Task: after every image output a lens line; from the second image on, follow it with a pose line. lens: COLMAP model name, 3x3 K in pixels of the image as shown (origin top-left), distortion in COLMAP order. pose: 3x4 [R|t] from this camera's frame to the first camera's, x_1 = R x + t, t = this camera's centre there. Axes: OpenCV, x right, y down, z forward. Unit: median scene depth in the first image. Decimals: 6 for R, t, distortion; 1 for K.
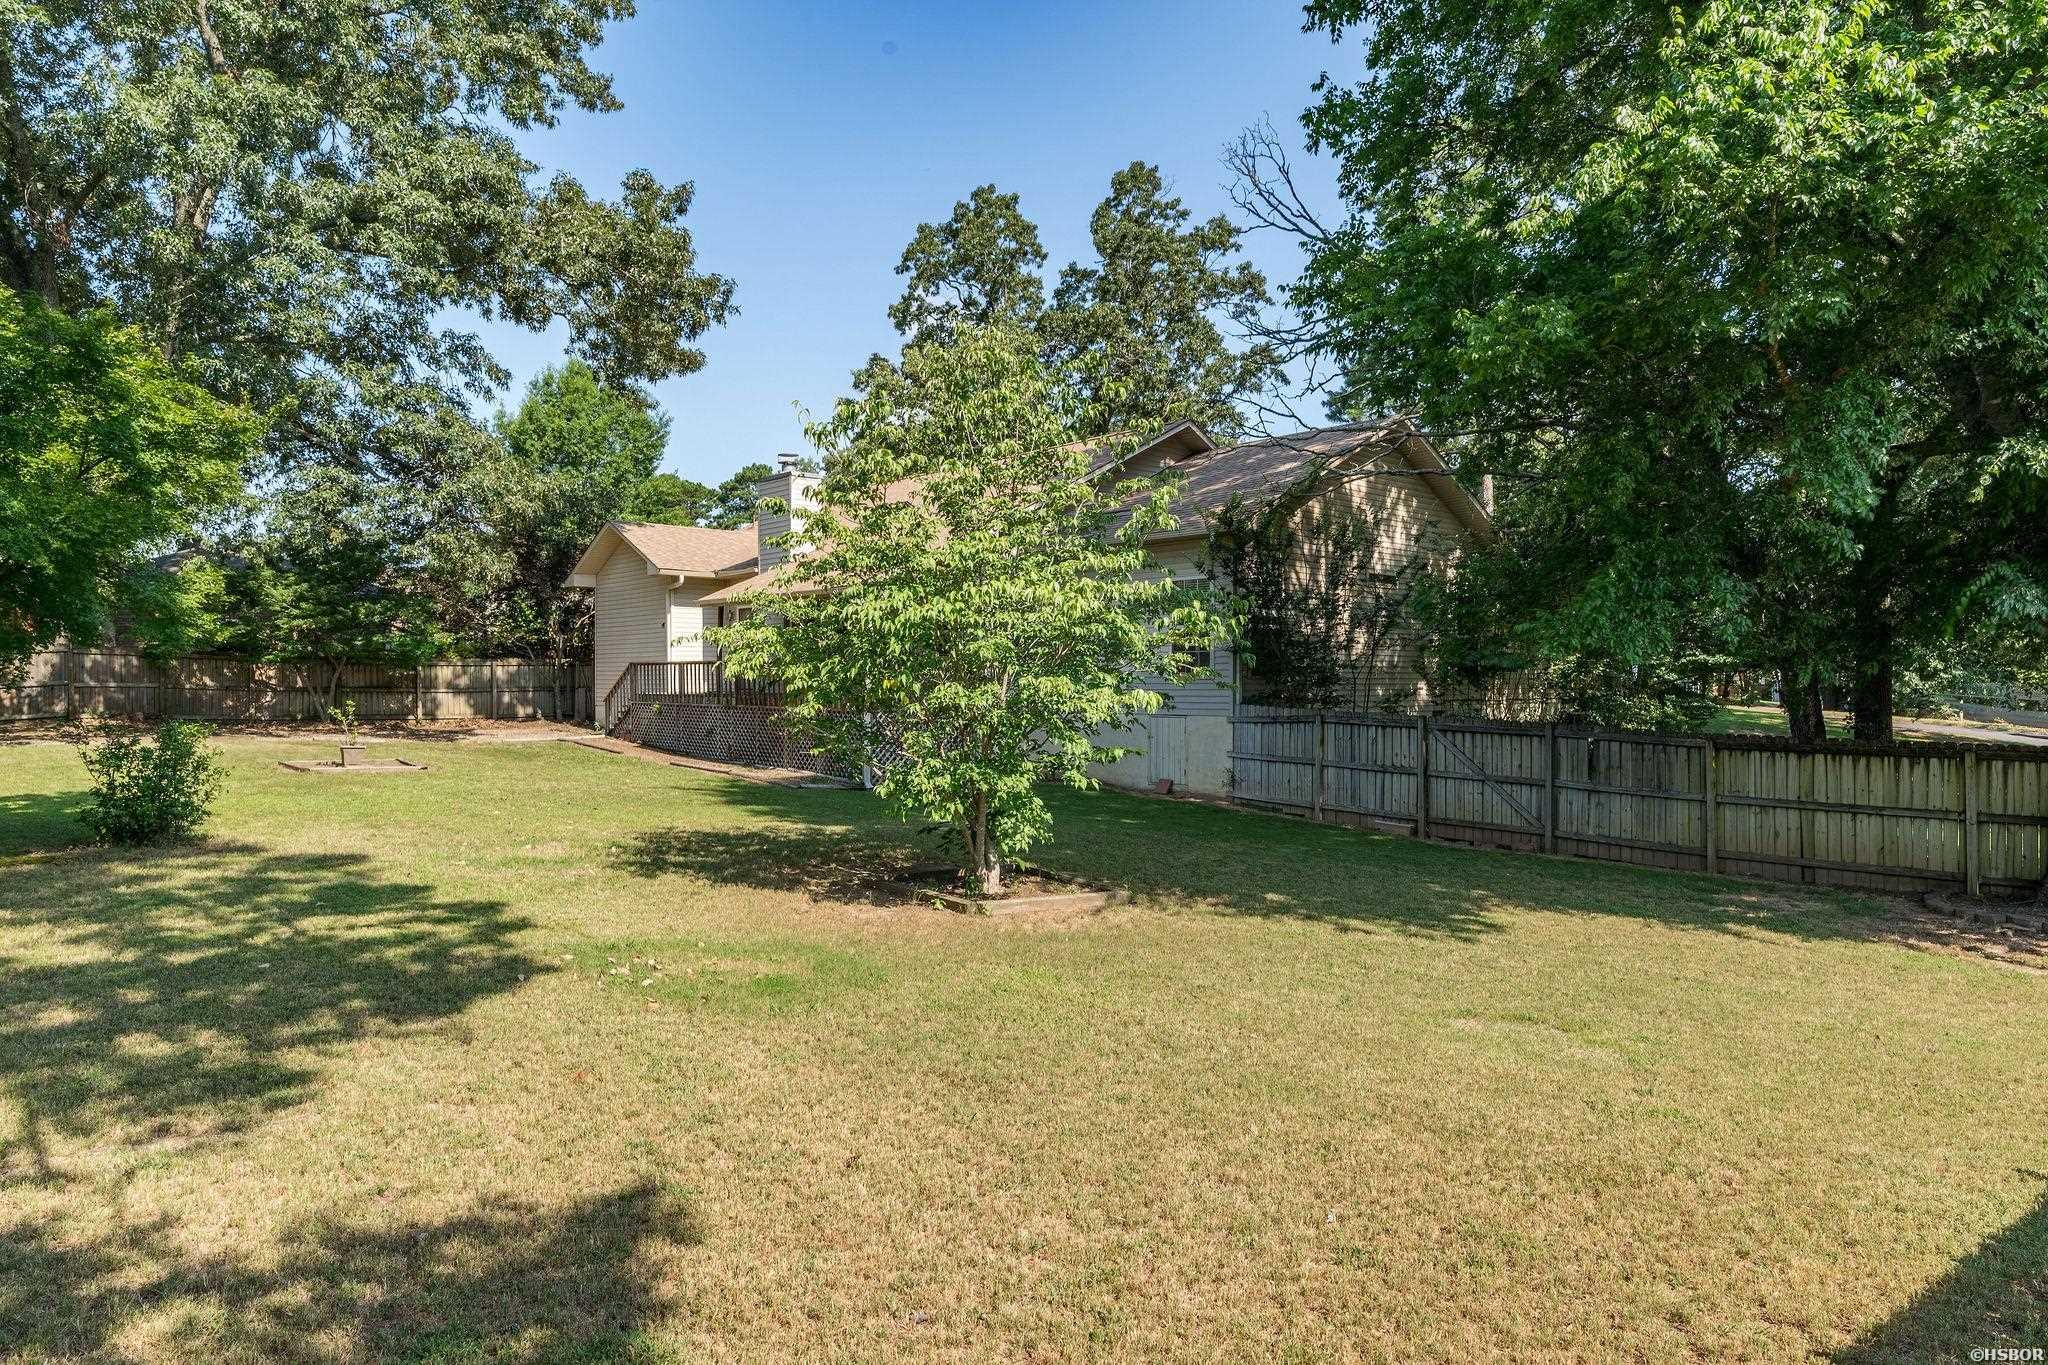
lens RADIAL K [[1315.3, 0, 1024.0], [0, 1315.3, 682.5], [0, 0, 1]] dist [0.003404, 0.004555]
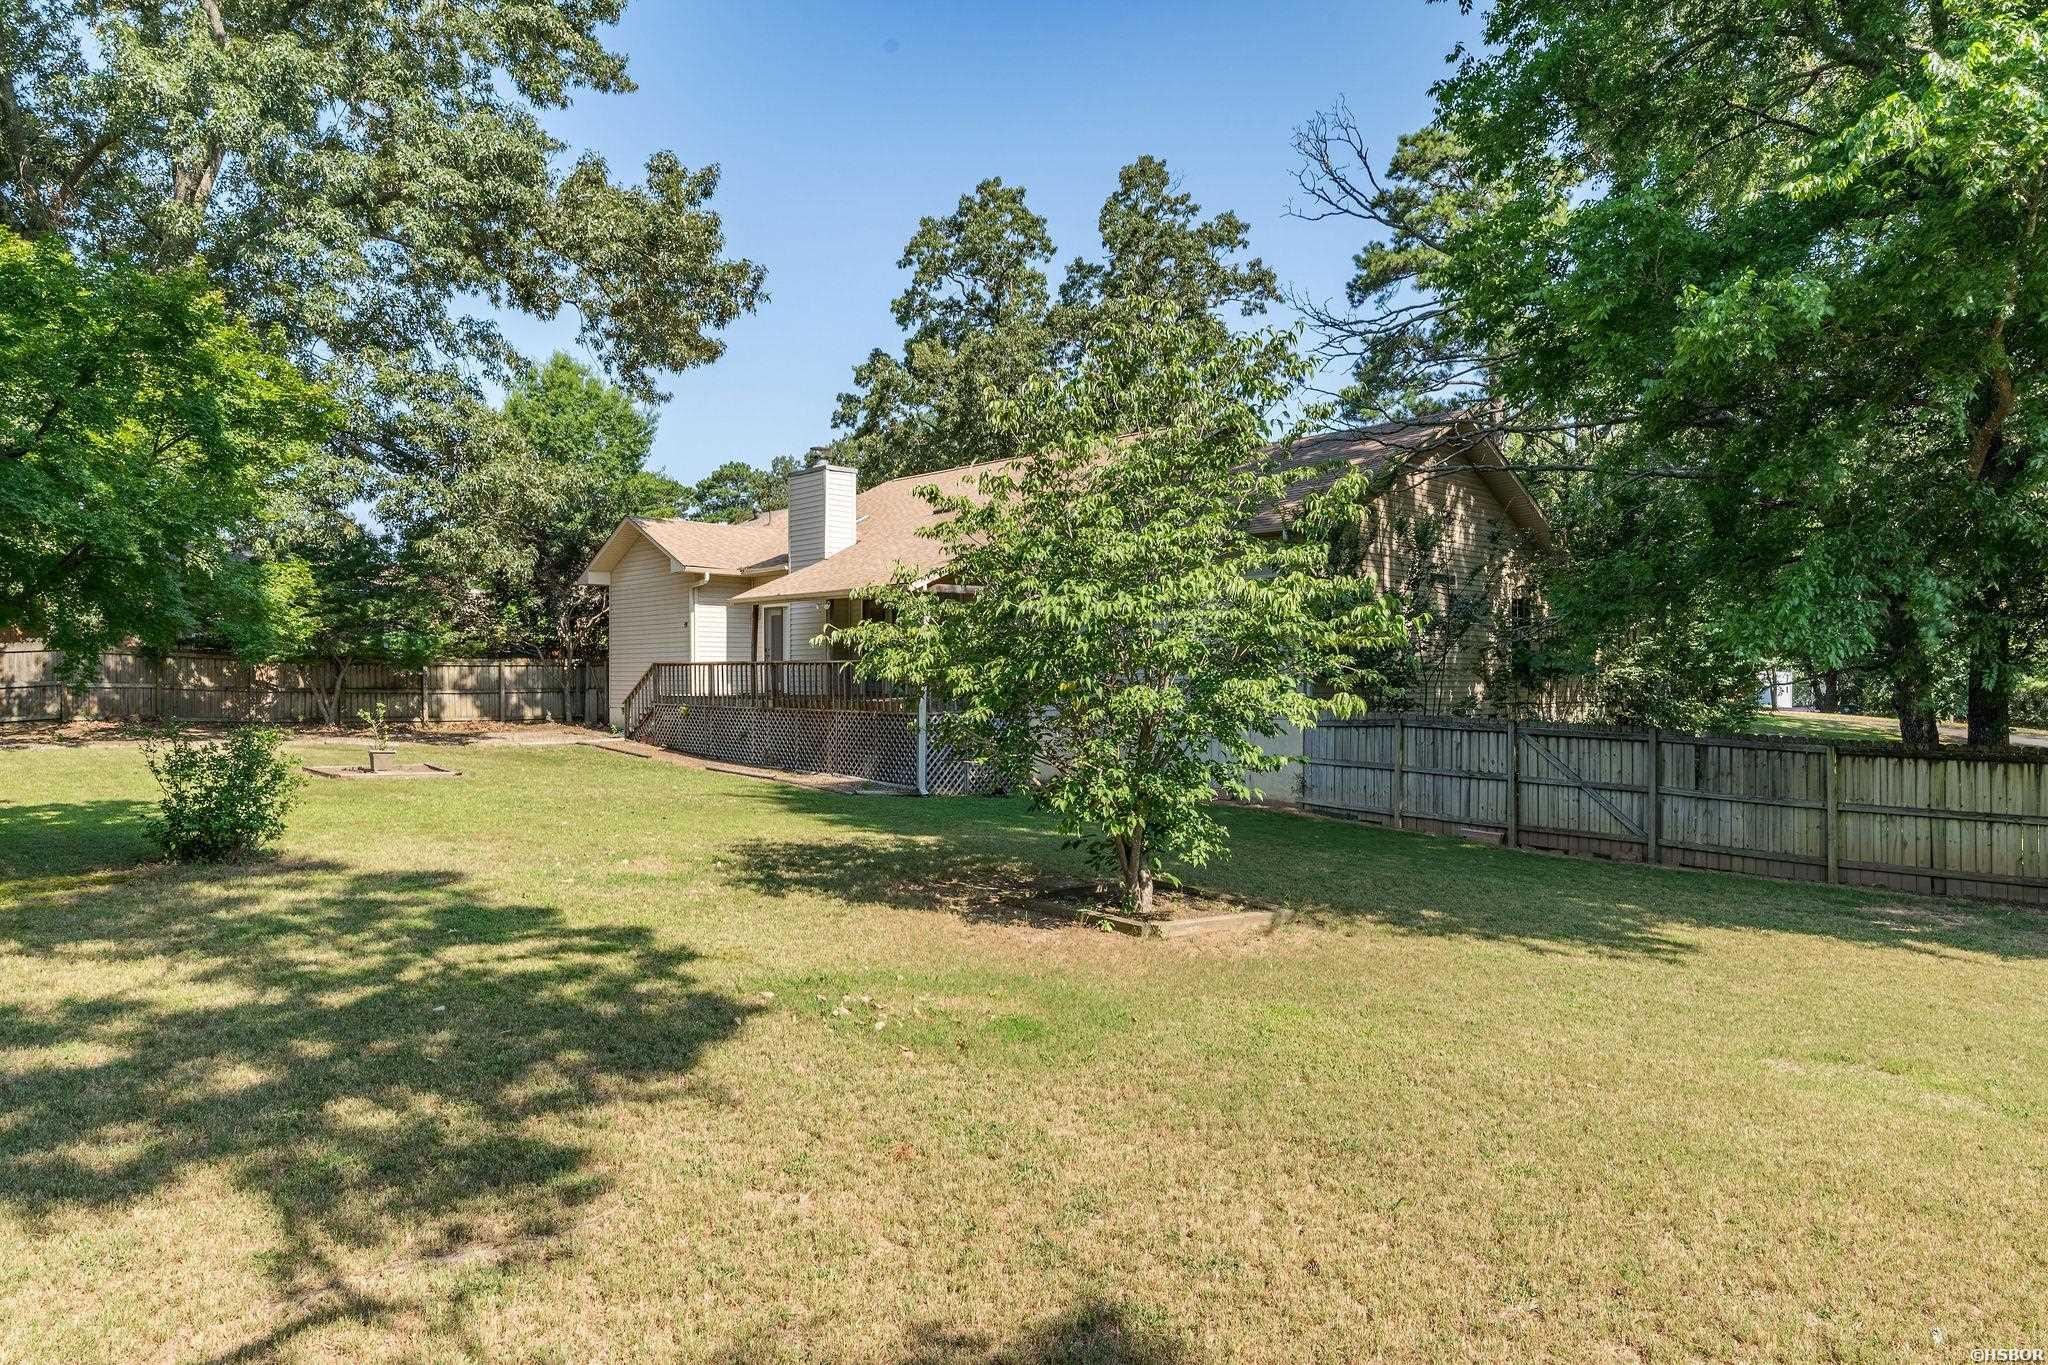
lens RADIAL K [[1315.3, 0, 1024.0], [0, 1315.3, 682.5], [0, 0, 1]] dist [0.003404, 0.004555]
pose [[0.999590, 0.001693, 0.028599, -0.068474], [-0.001666, 0.999998, -0.000962, -0.000489], [-0.028600, 0.000913, 0.999591, 0.036450]]
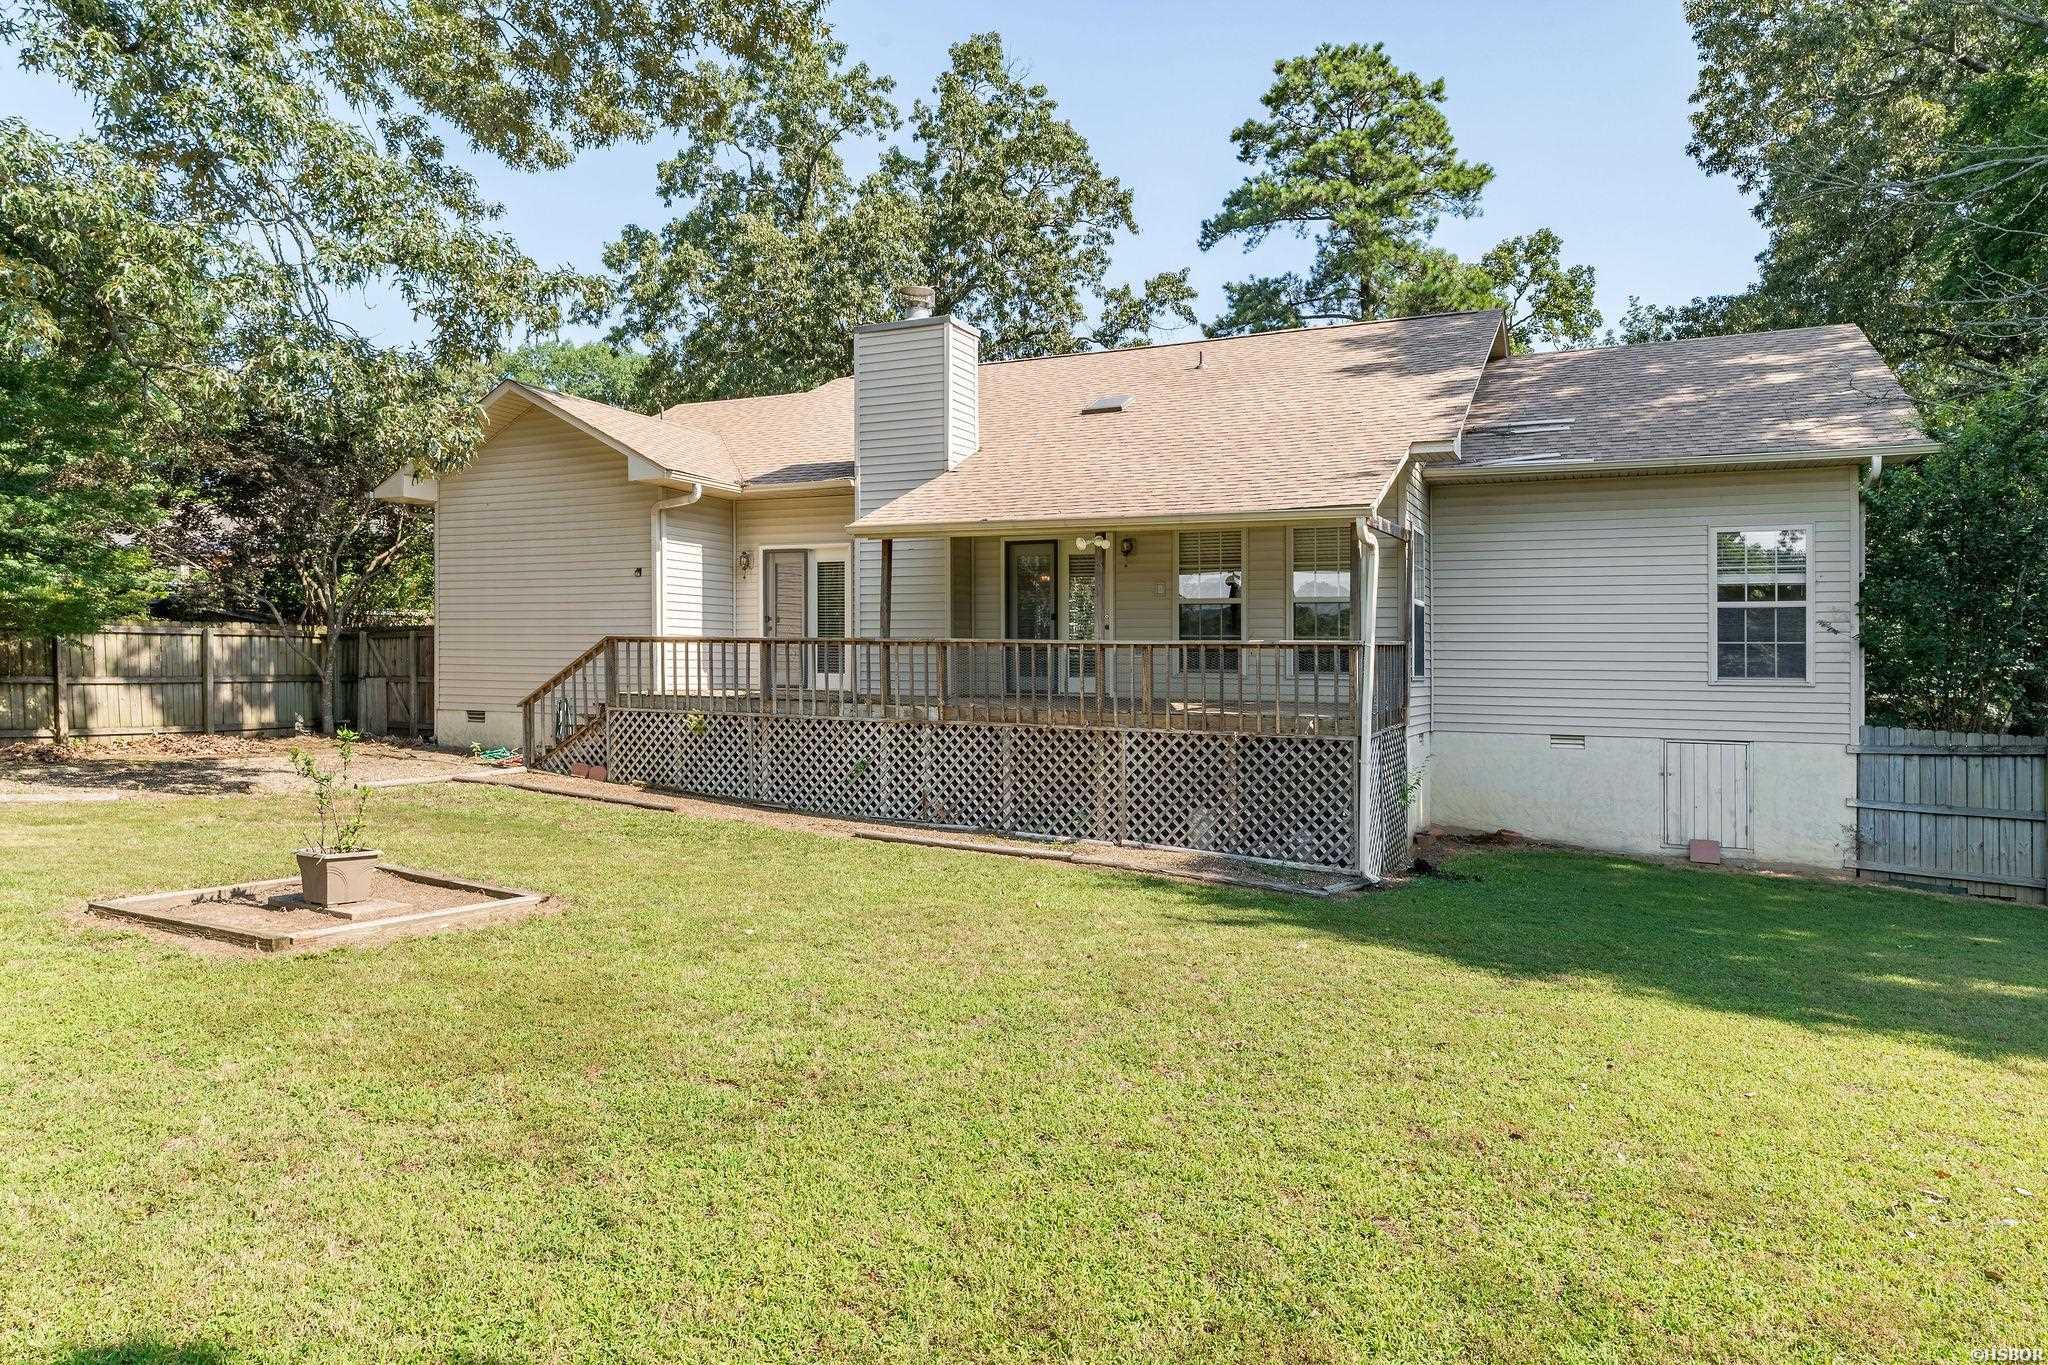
lens RADIAL K [[1283.6, 0, 1024.0], [0, 1283.6, 682.5], [0, 0, 1]] dist [-0.020961, 0.000451]
pose [[0.914962, 0.009690, 0.403423, -0.438436], [-0.015096, 0.999834, 0.010223, -0.005168], [-0.403257, -0.015444, 0.914956, 0.547343]]
